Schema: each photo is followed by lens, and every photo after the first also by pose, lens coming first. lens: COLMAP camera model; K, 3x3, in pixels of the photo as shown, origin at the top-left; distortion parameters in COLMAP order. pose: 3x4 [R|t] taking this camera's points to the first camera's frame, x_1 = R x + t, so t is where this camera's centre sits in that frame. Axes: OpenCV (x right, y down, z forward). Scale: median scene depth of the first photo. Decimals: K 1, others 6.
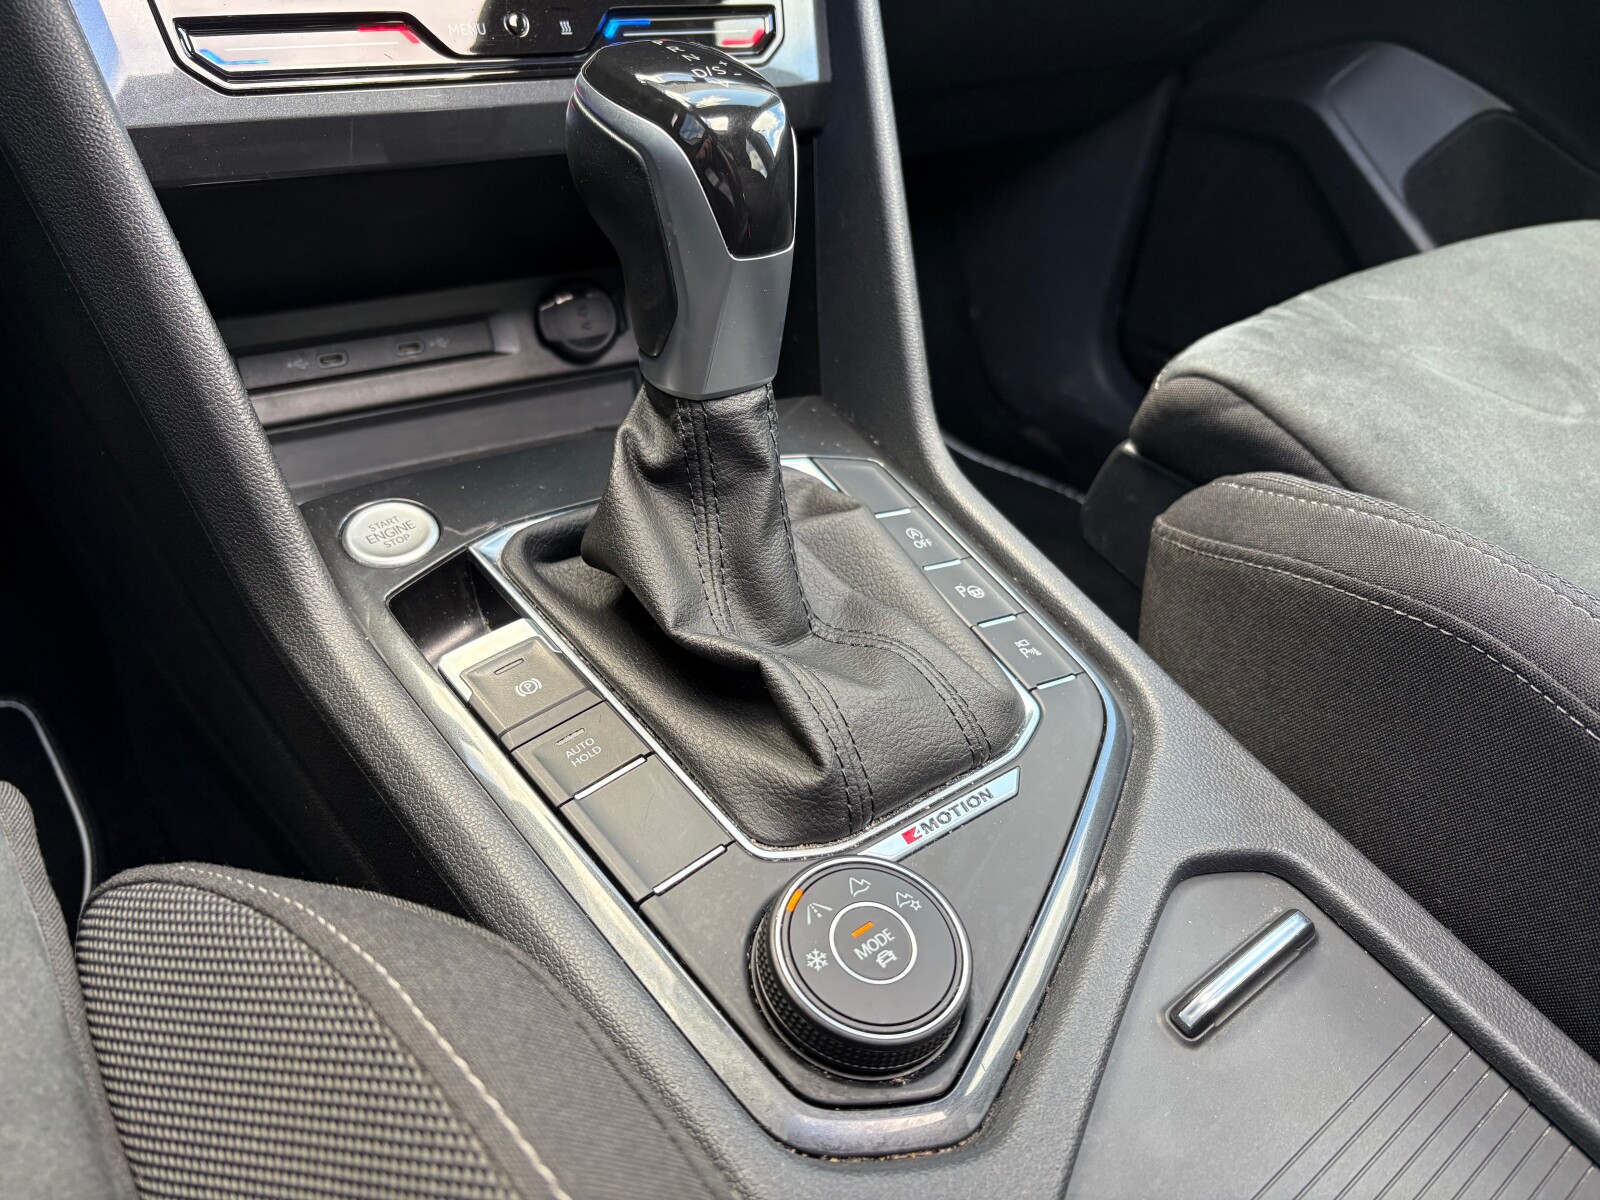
lens RADIAL K [[1214.3, 0, 799.5], [0, 1214.3, 602.4], [0, 0, 1]] dist [0.003366, -0.004781]
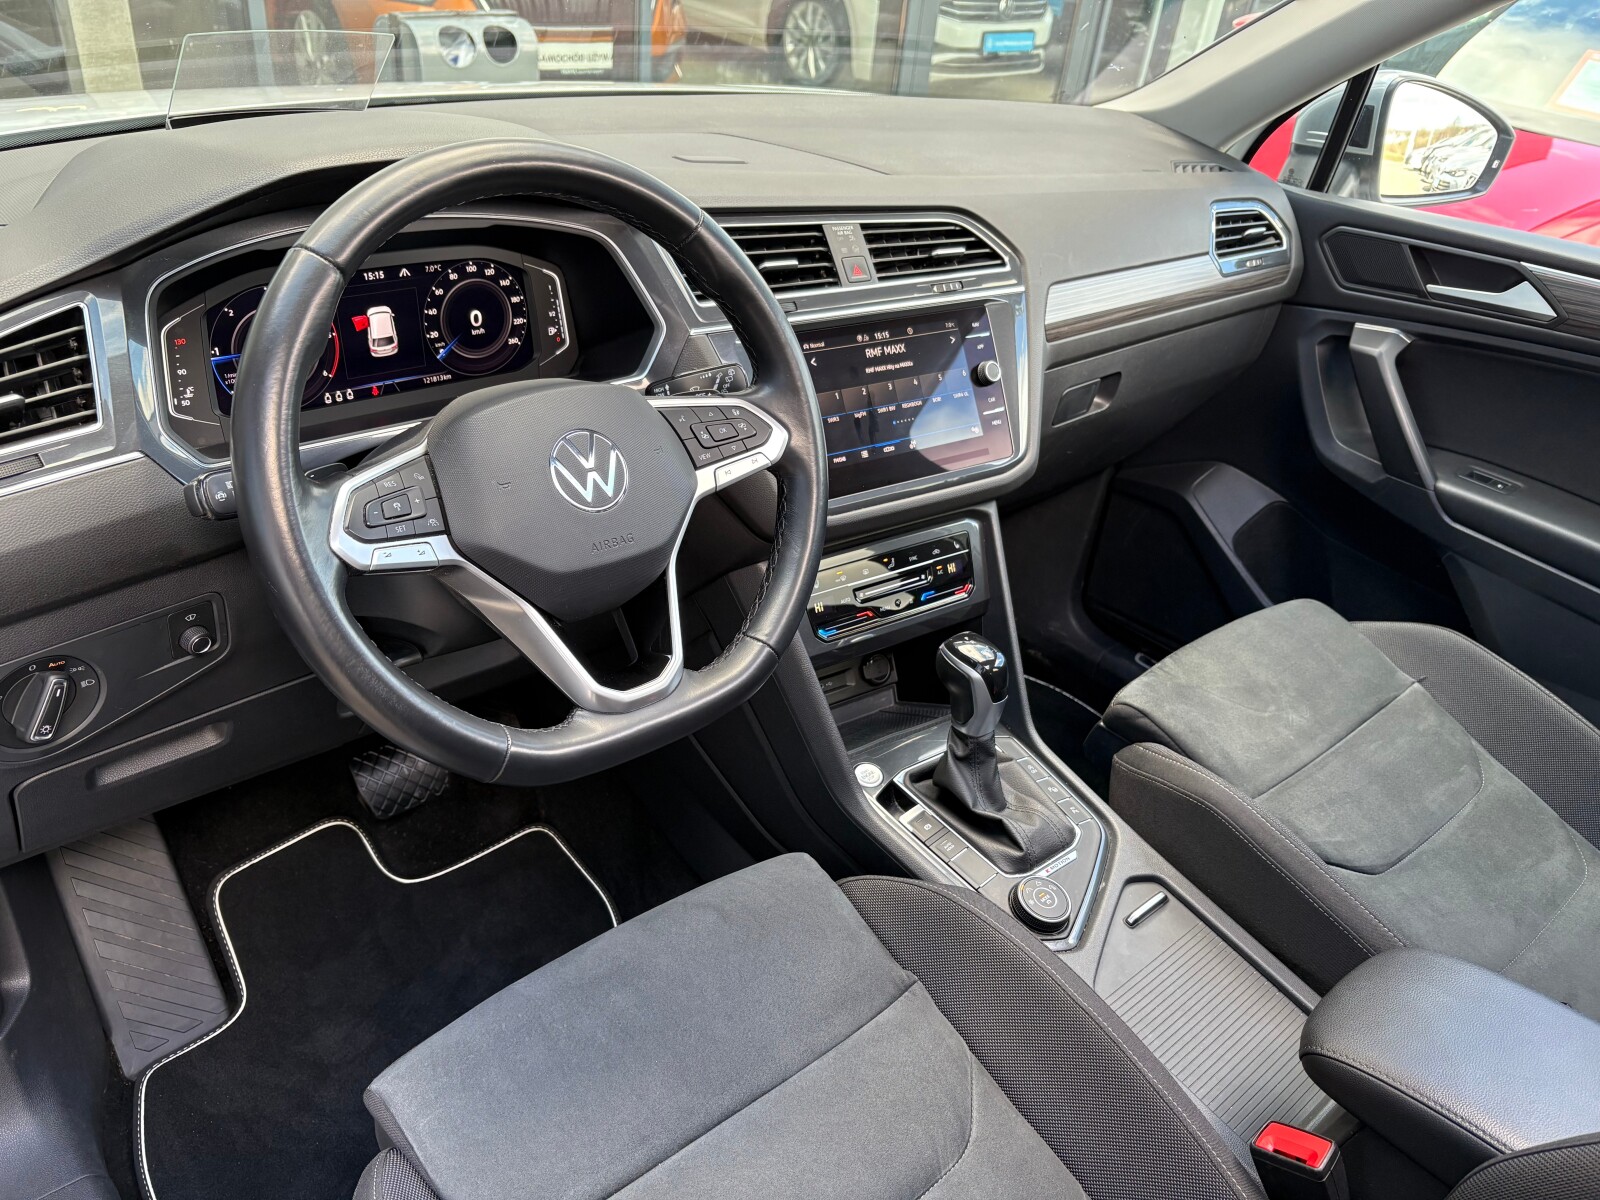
lens RADIAL K [[1218.1, 0, 798.3], [0, 1218.1, 605.2], [0, 0, 1]] dist [0.001763, -0.000574]
pose [[0.998958, -0.008657, 0.044808, -0.671014], [0.012182, 0.996799, -0.079012, -0.254883], [-0.043981, 0.079475, 0.995866, -2.157410]]
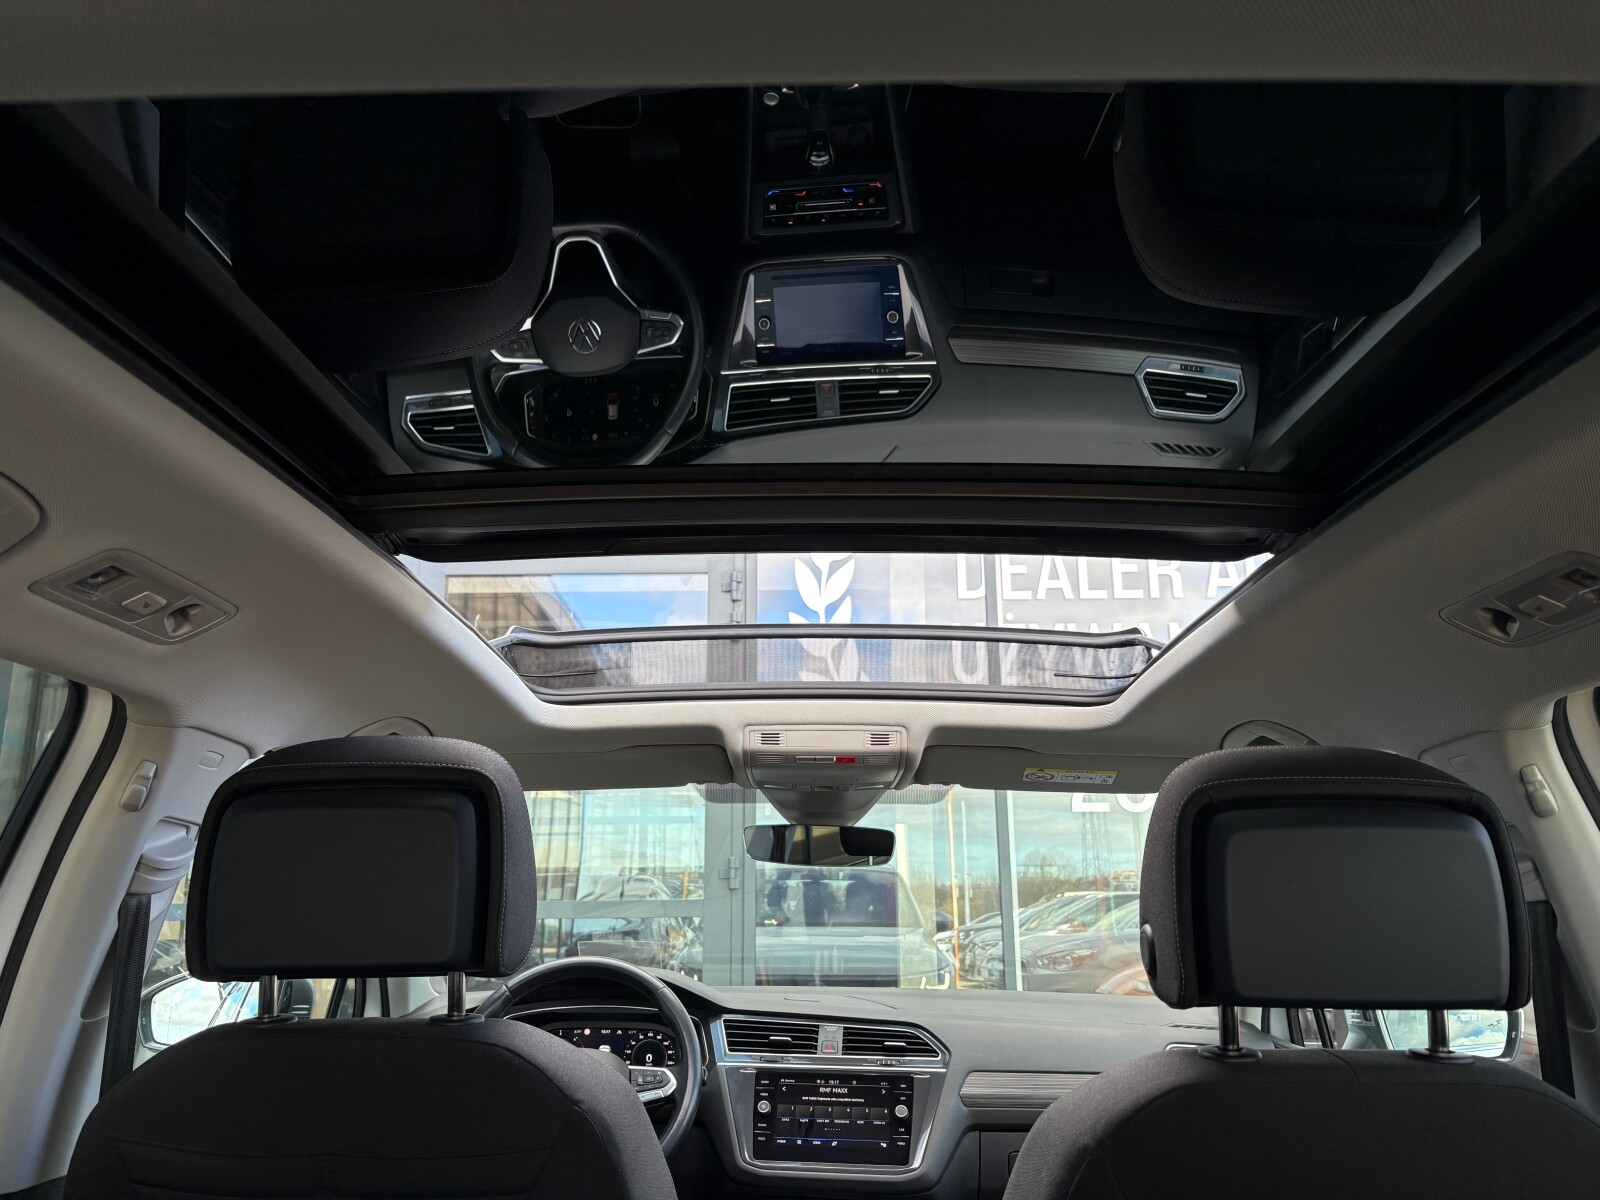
lens RADIAL K [[1214.3, 0, 799.5], [0, 1214.3, 602.4], [0, 0, 1]] dist [0.003366, -0.004781]
pose [[0.767304, -0.225671, -0.600264, 3.415445], [-0.331252, 0.662012, -0.672318, 1.177112], [0.549105, 0.714711, 0.433211, -3.254281]]
